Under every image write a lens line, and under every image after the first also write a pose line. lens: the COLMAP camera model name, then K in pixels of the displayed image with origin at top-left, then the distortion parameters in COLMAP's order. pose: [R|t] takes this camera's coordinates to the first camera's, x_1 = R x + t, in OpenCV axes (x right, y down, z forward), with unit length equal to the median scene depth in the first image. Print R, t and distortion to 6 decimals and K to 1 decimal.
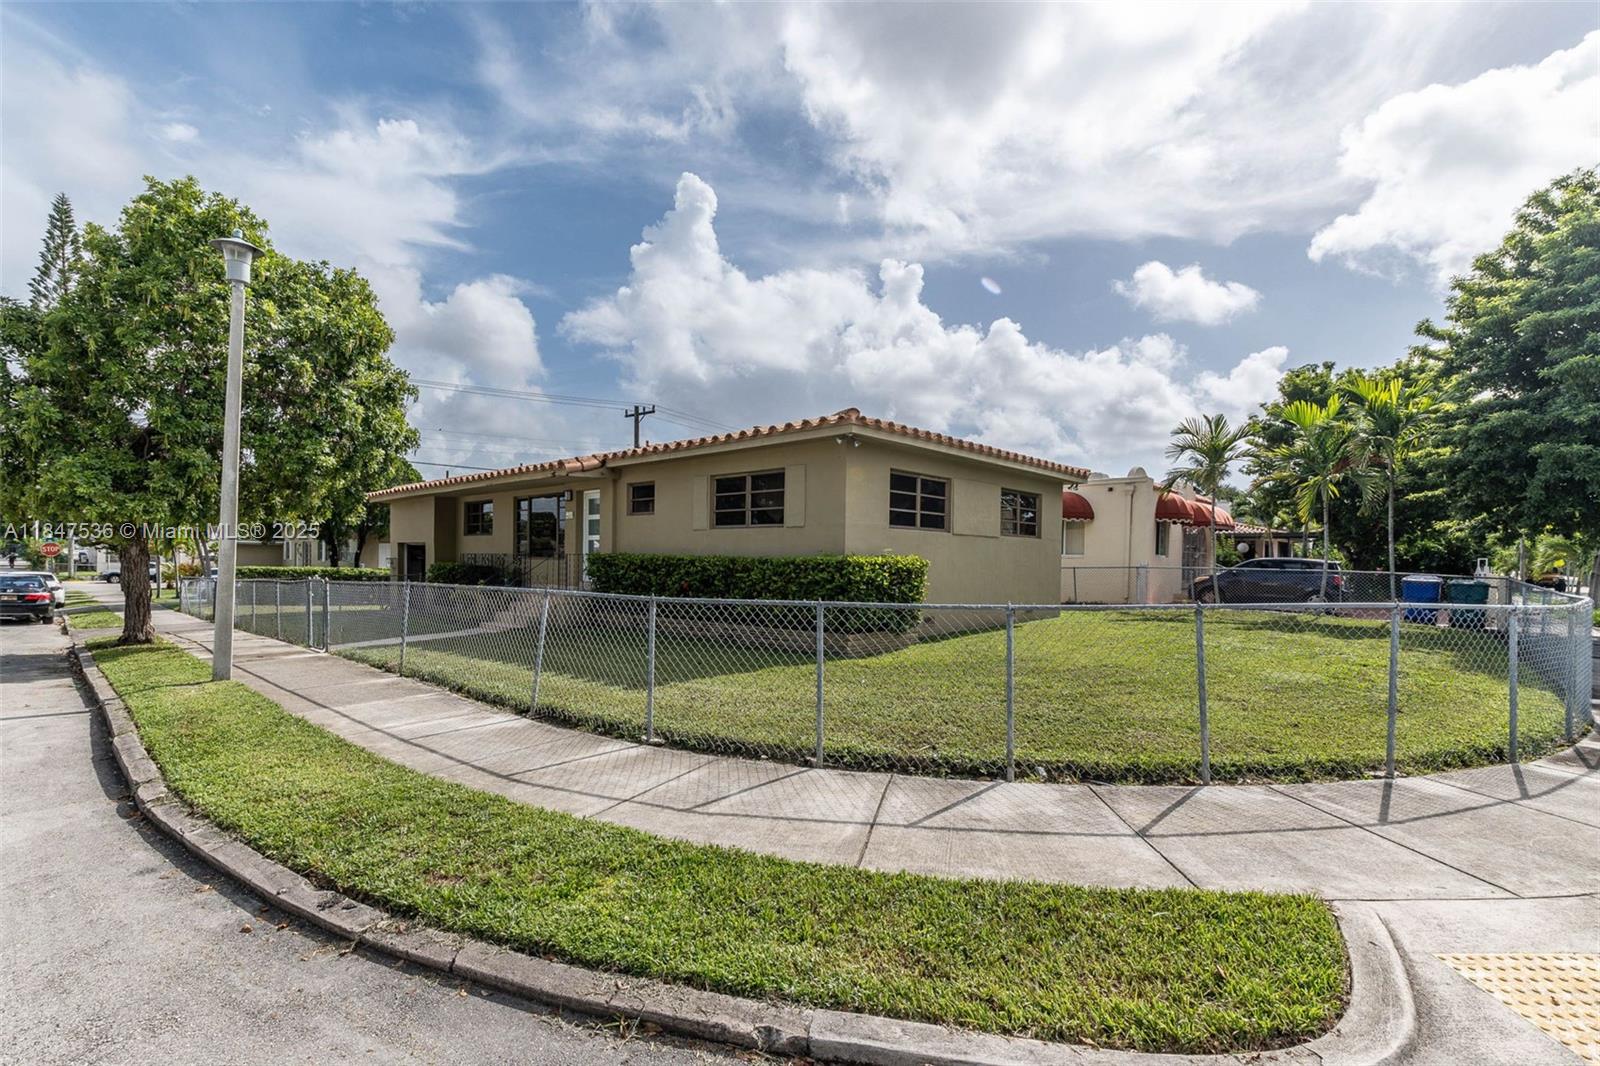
lens RADIAL K [[711.7, 0, 802.1], [0, 711.7, 572.1], [0, 0, 1]] dist [0.066914, -0.039009]
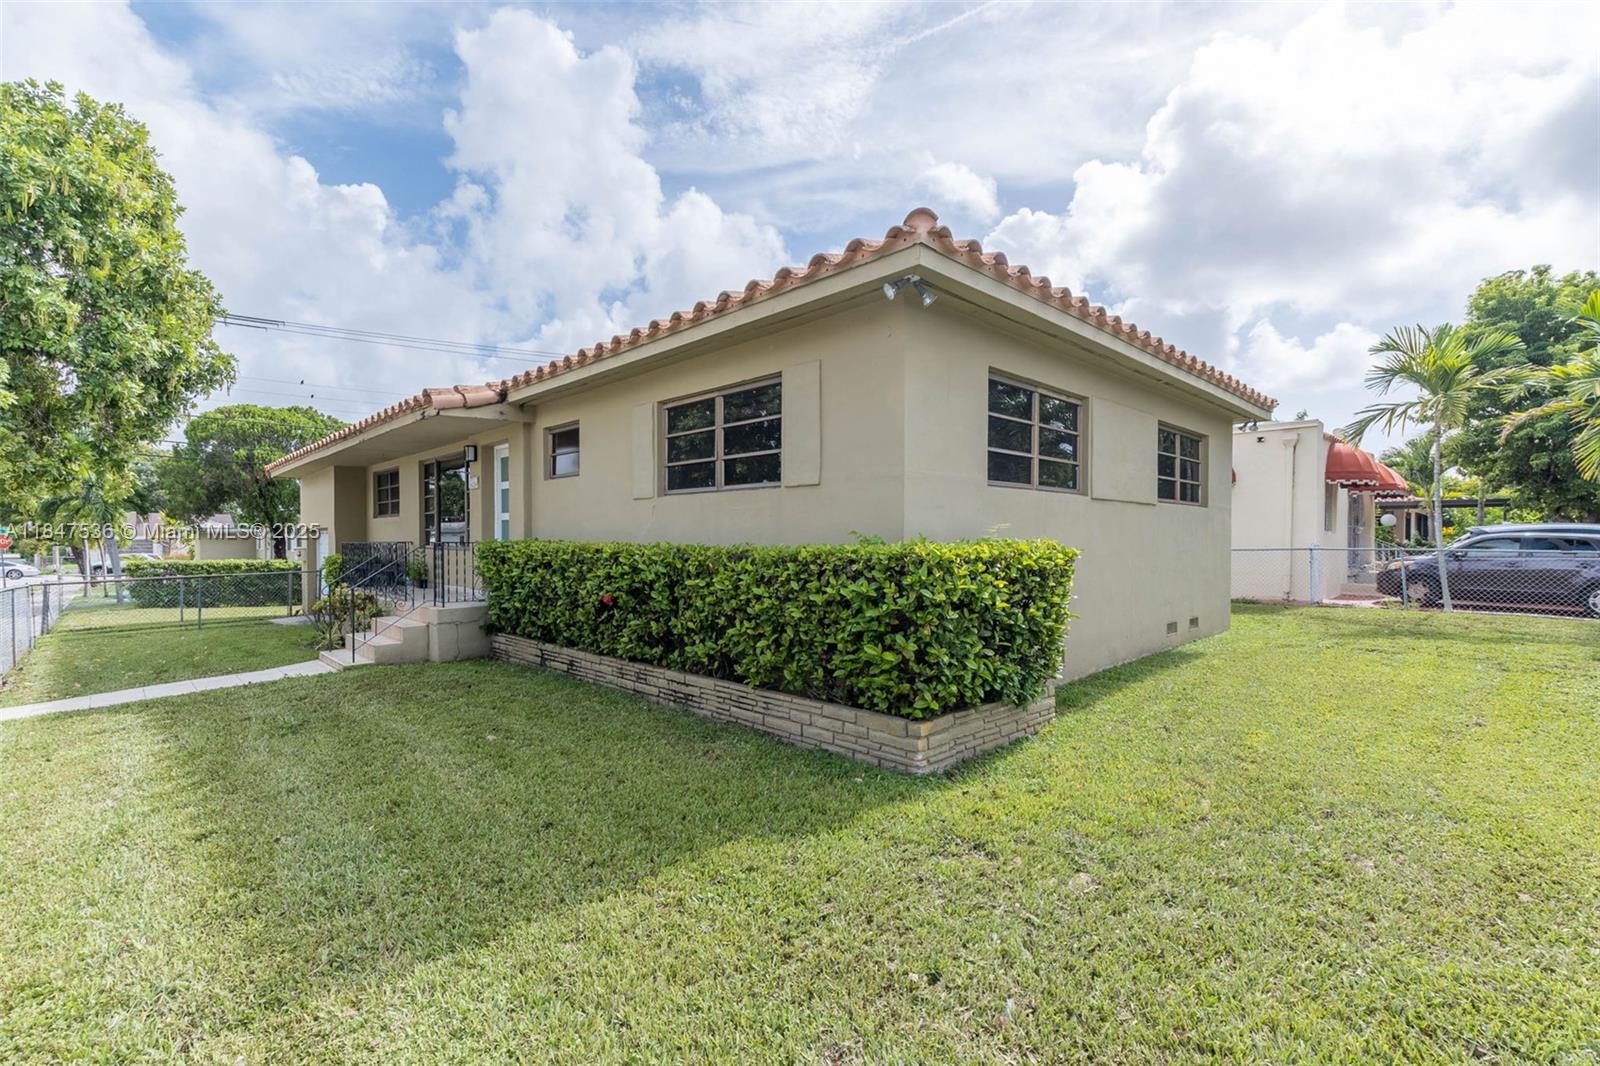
lens RADIAL K [[711.8, 0, 801.7], [0, 711.8, 544.5], [0, 0, 1]] dist [-0.000583, 0.000734]
pose [[0.998490, -0.013271, -0.053307, 0.015158], [0.012702, 0.999859, -0.010996, -0.014919], [0.053446, 0.010303, 0.998518, 0.463491]]
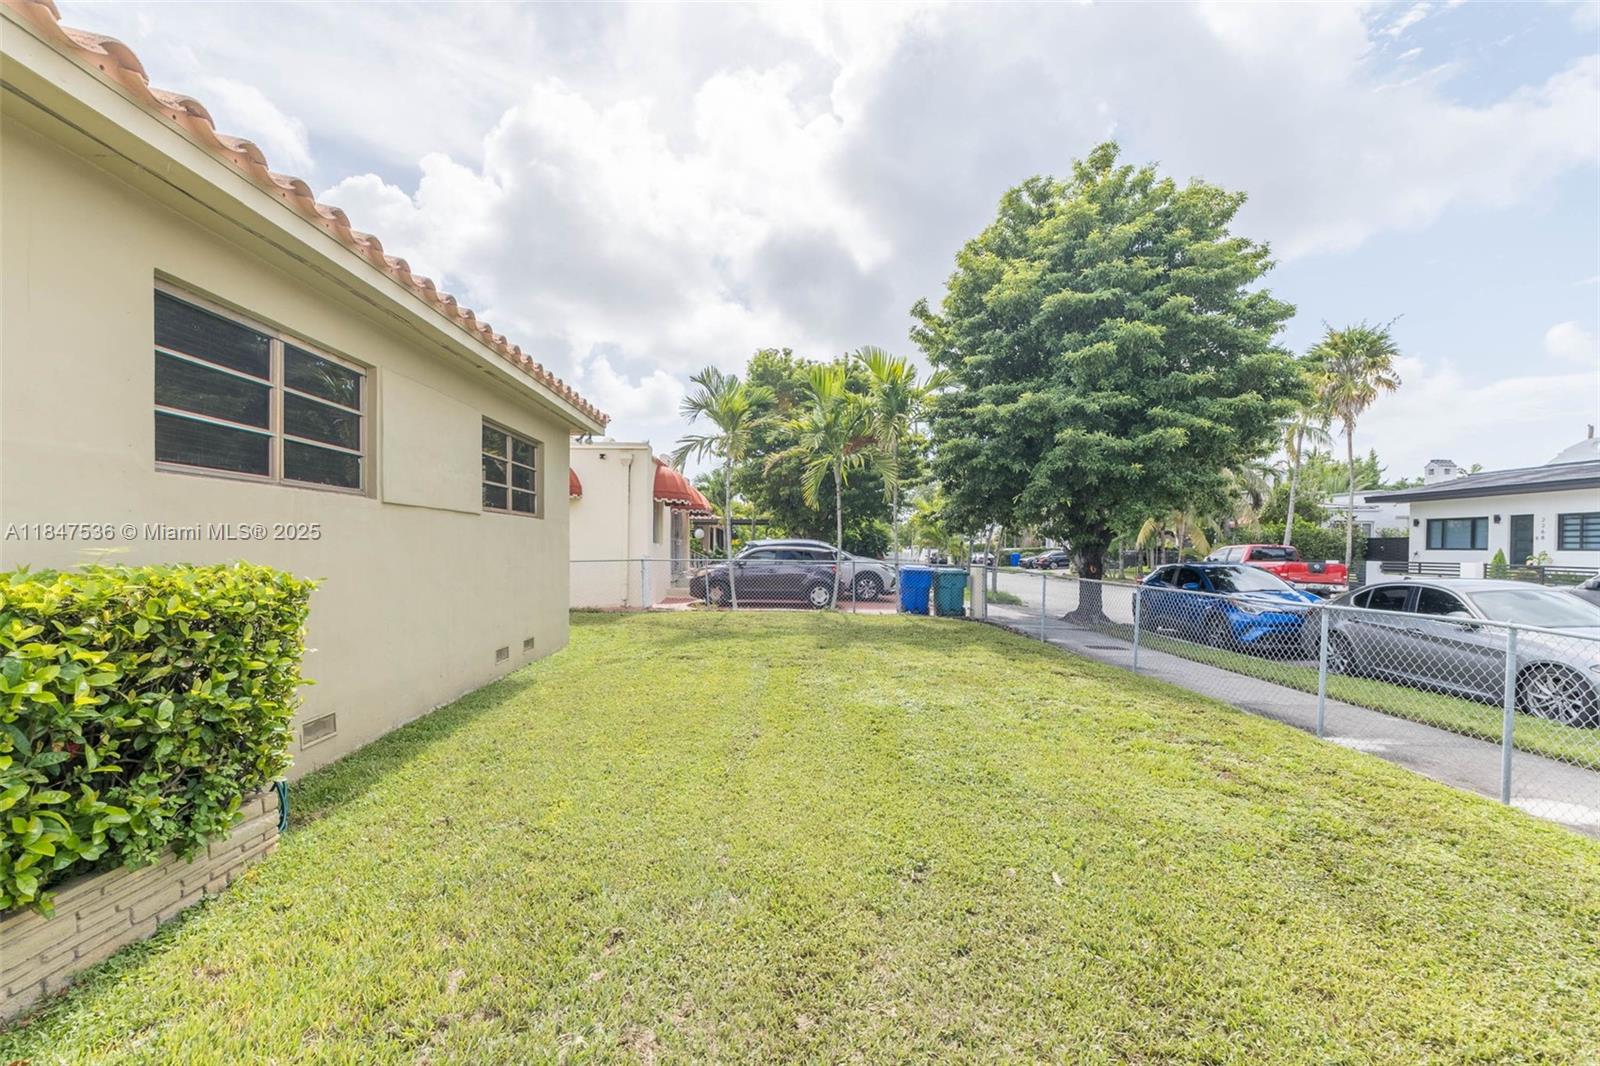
lens RADIAL K [[694.7, 0, 798.5], [0, 694.7, 563.5], [0, 0, 1]] dist [-0.030724, 0.000126]
pose [[0.714529, -0.026921, 0.699088, 0.109955], [0.018385, 0.999637, 0.019703, -0.022326], [-0.699365, -0.001226, 0.714764, 0.578321]]
